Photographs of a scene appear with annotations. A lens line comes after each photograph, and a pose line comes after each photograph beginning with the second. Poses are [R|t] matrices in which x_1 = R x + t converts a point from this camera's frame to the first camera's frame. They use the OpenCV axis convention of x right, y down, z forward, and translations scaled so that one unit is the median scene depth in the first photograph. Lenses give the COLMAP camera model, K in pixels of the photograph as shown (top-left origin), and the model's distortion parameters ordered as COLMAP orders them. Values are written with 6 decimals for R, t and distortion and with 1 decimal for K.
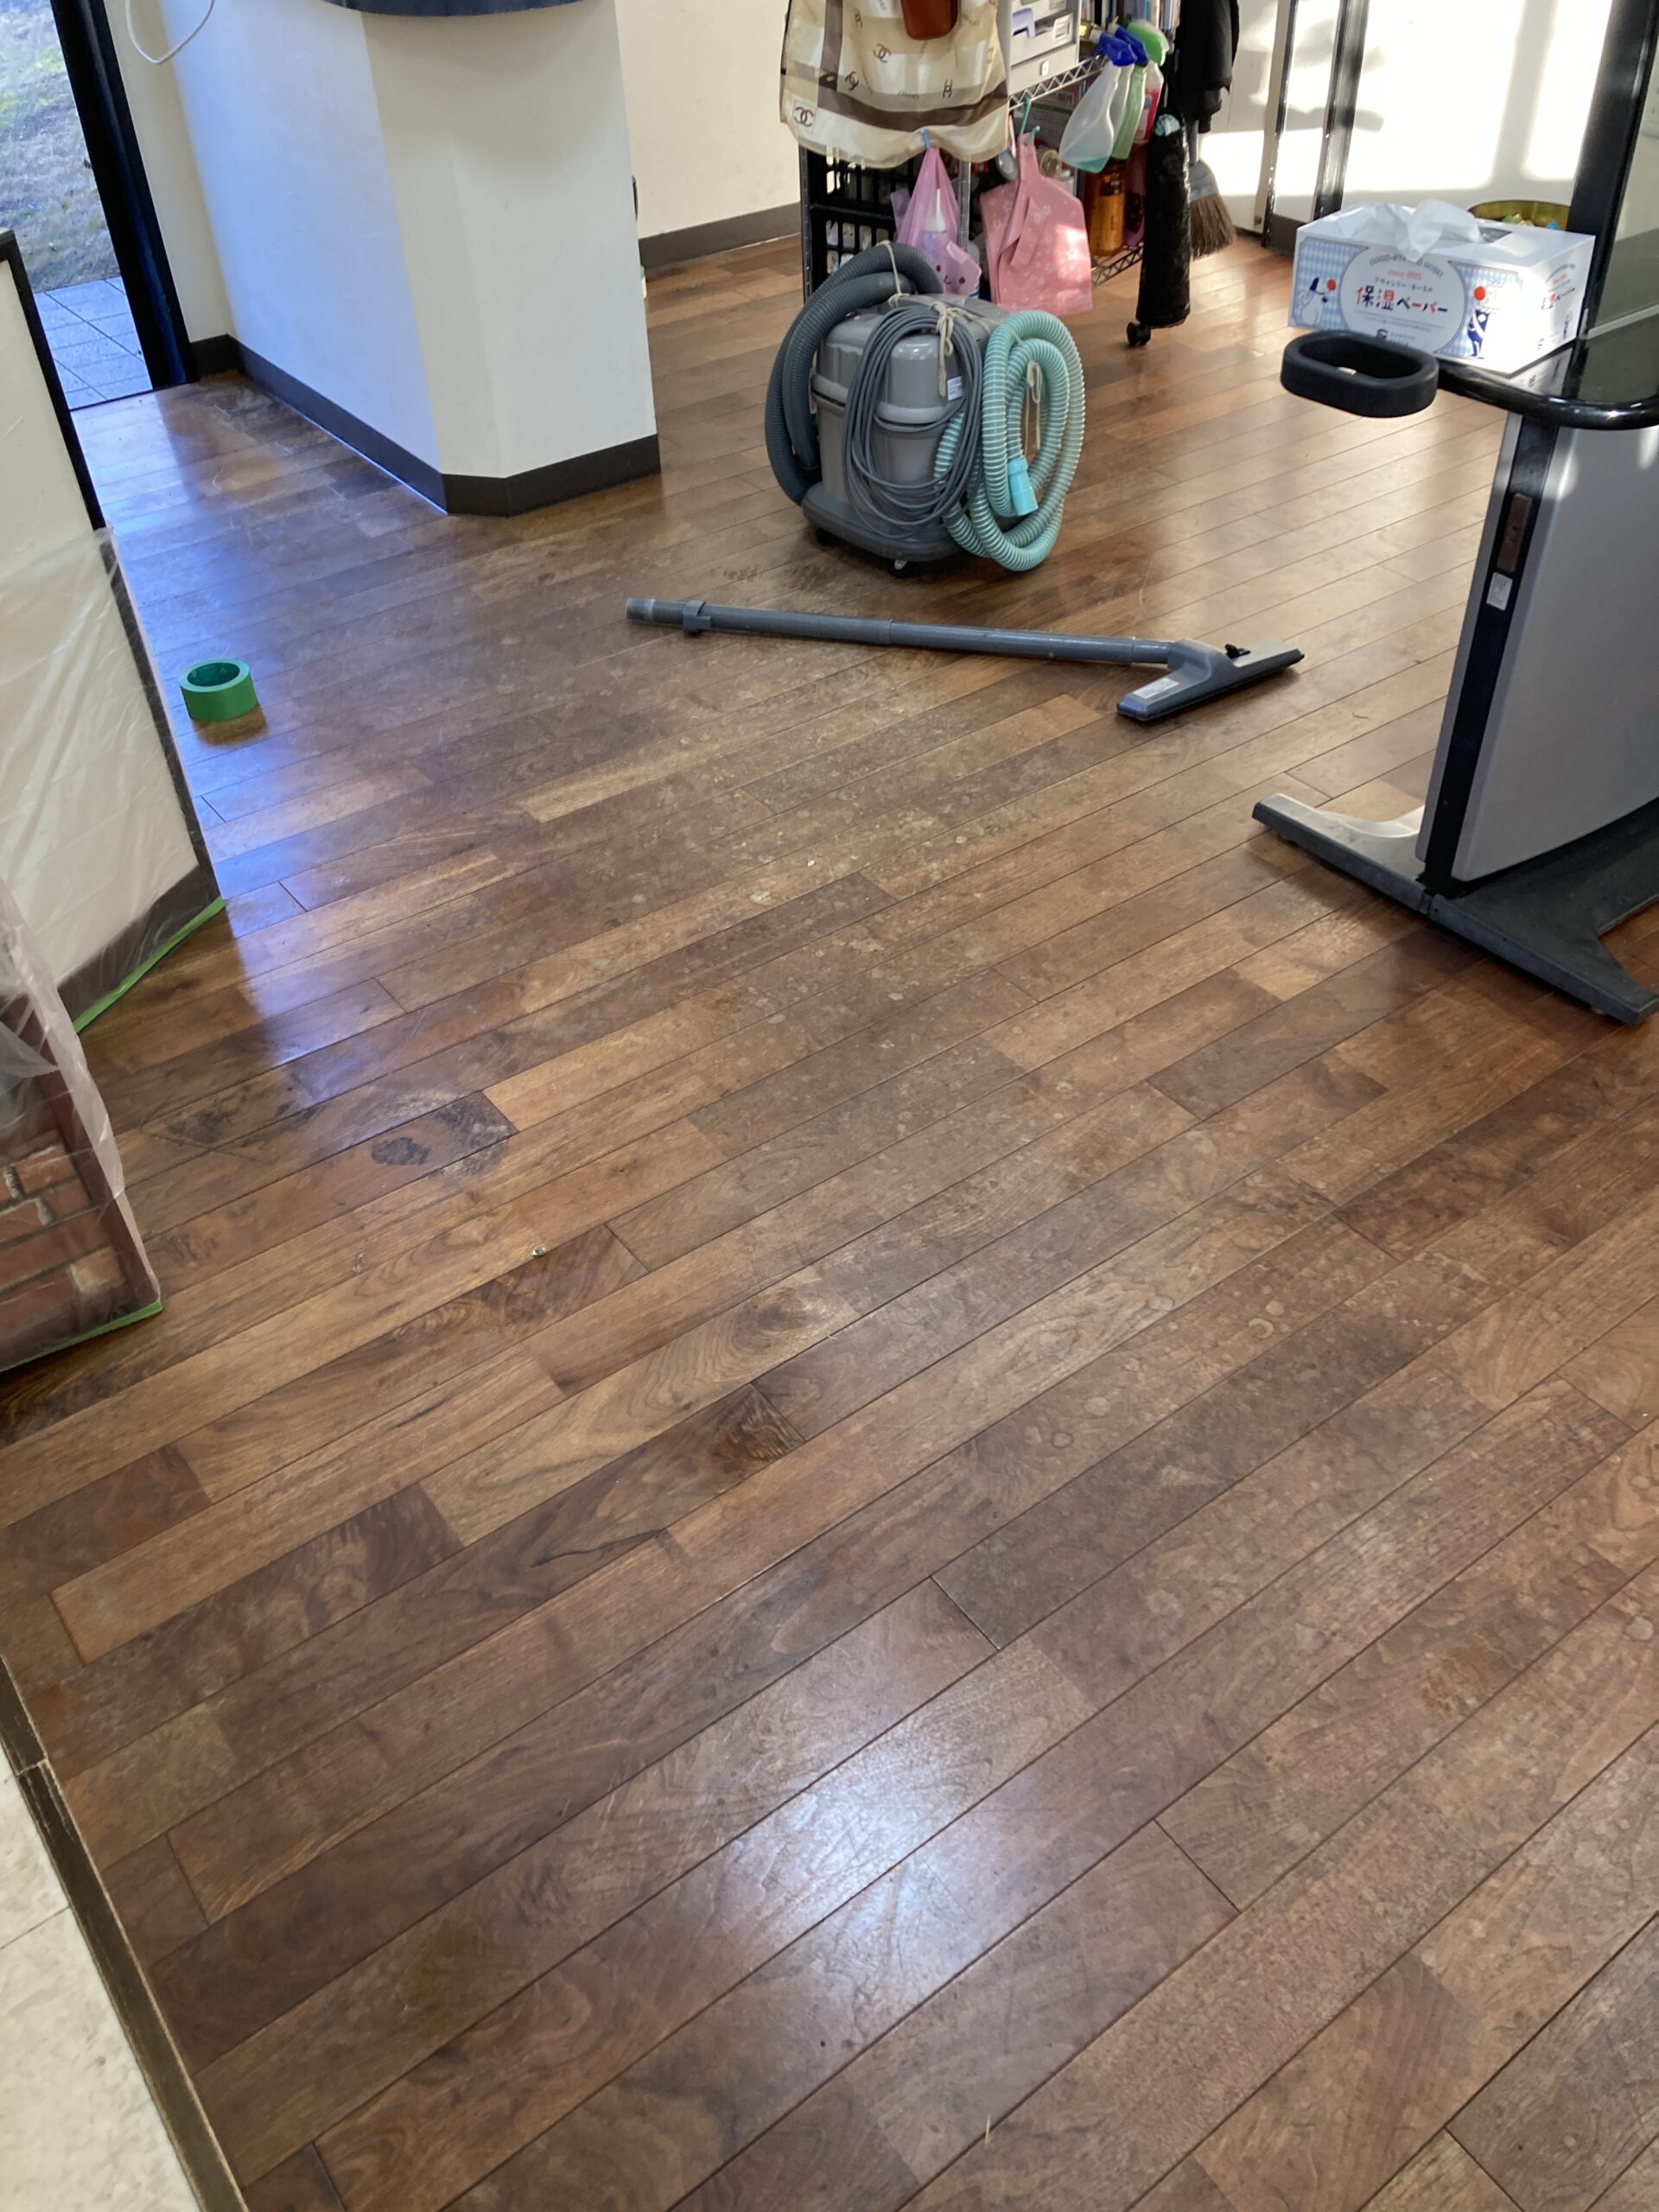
lens RADIAL K [[1812.8, 0, 834.4], [0, 1812.8, 1108.0], [0, 0, 1]] dist [0.008368, 0.004062]
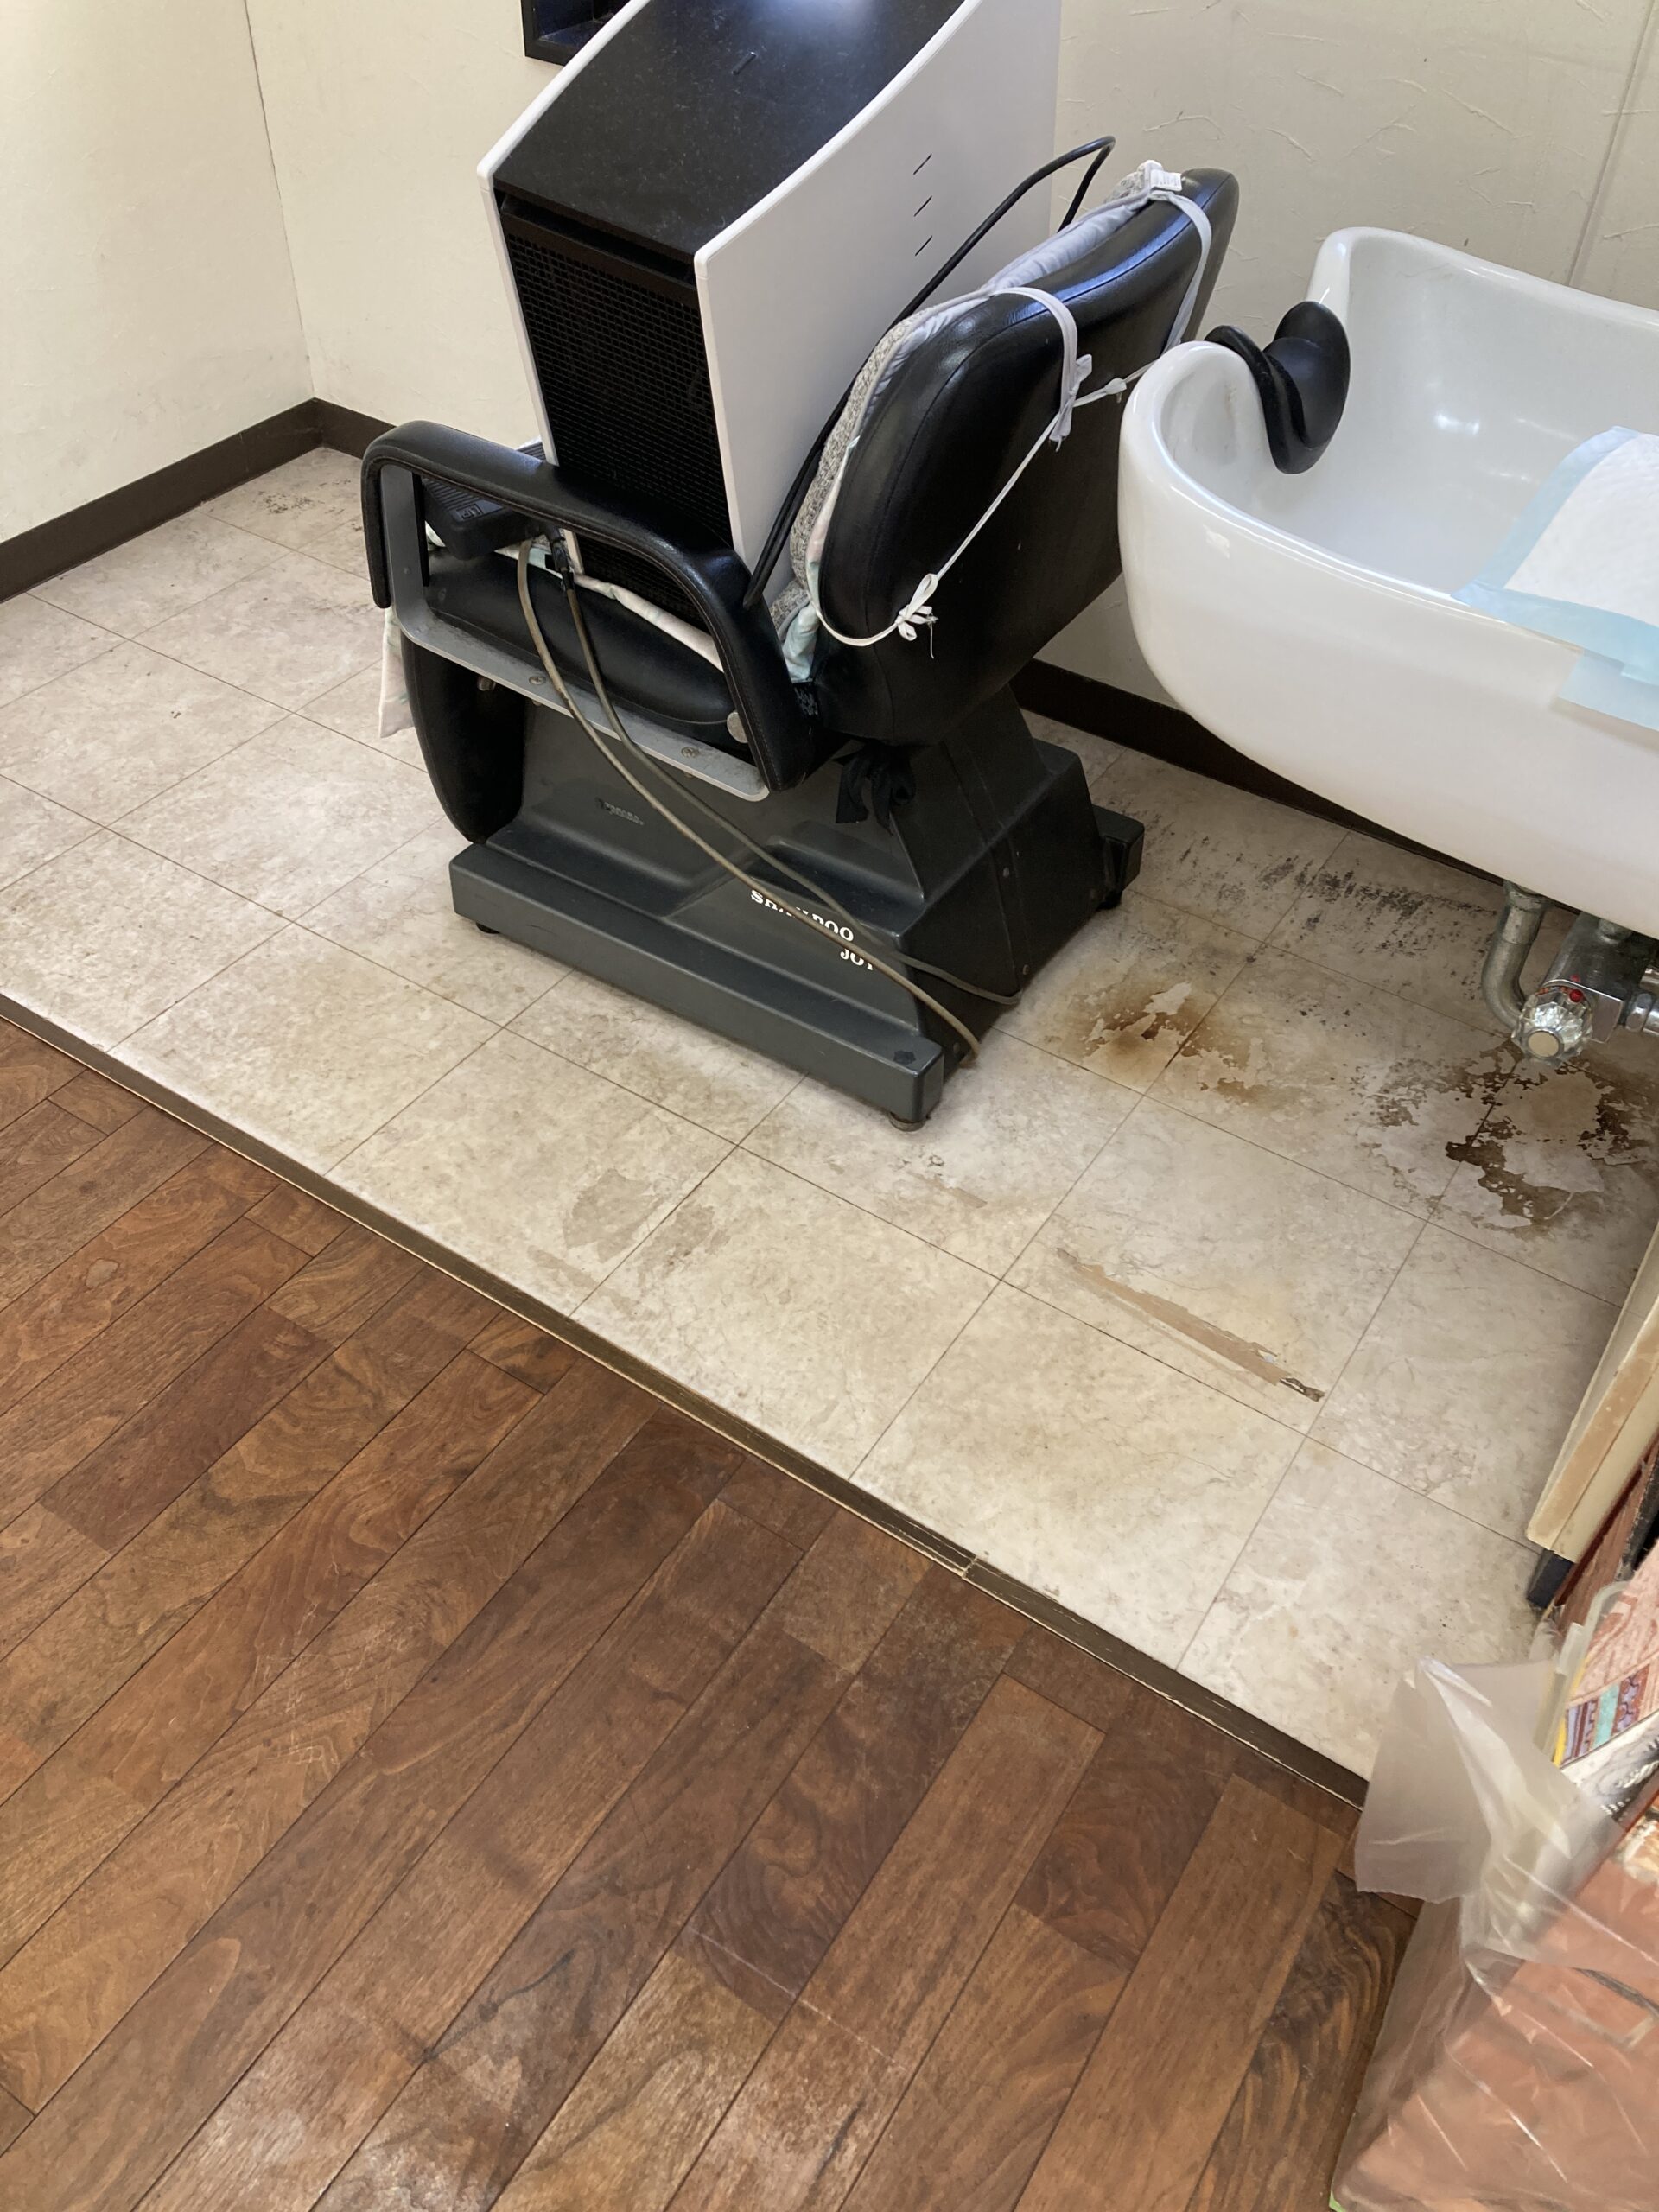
lens RADIAL K [[1812.8, 0, 830.7], [0, 1812.8, 1102.7], [0, 0, 1]] dist [0.008368, 0.004062]
pose [[-0.938401, 0.225841, -0.261535, -0.147330], [-0.246305, 0.093683, 0.964654, -0.561298], [0.242360, 0.969649, -0.032287, 0.694190]]
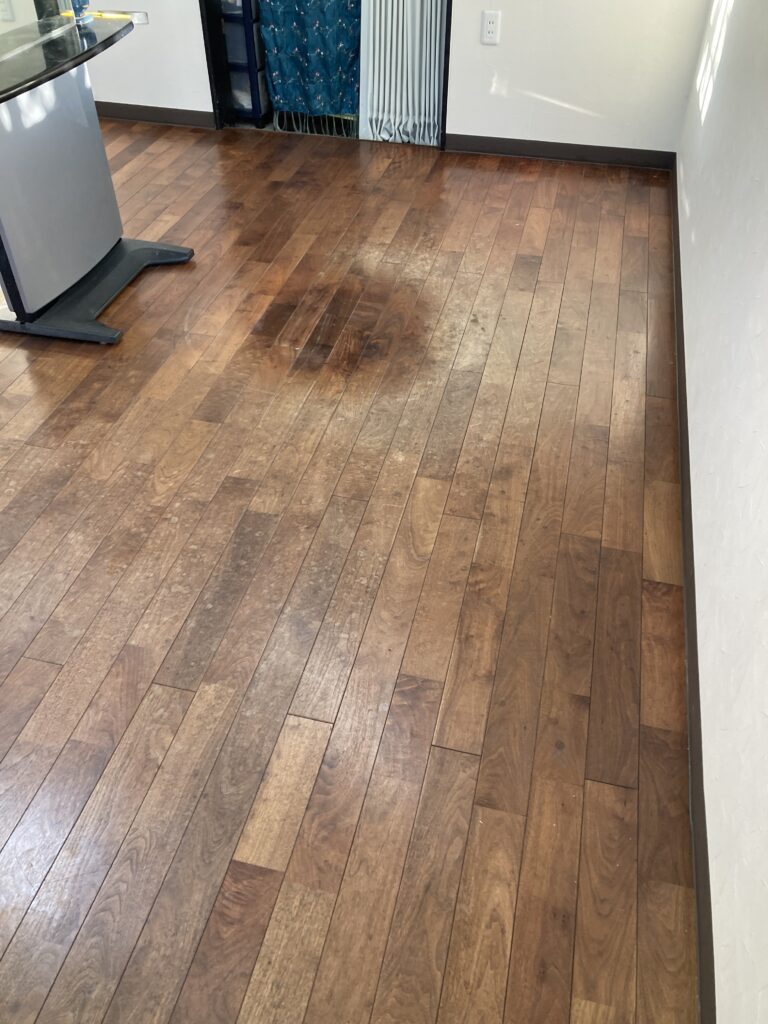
lens RADIAL K [[839.2, 0, 384.8], [0, 839.2, 511.8], [0, 0, 1]] dist [0.008368, 0.004062]
pose [[0.768484, -0.409825, 0.491401, 0.062239], [0.405072, 0.906083, 0.122191, 0.236881], [-0.495328, 0.105151, 0.862319, -0.255316]]
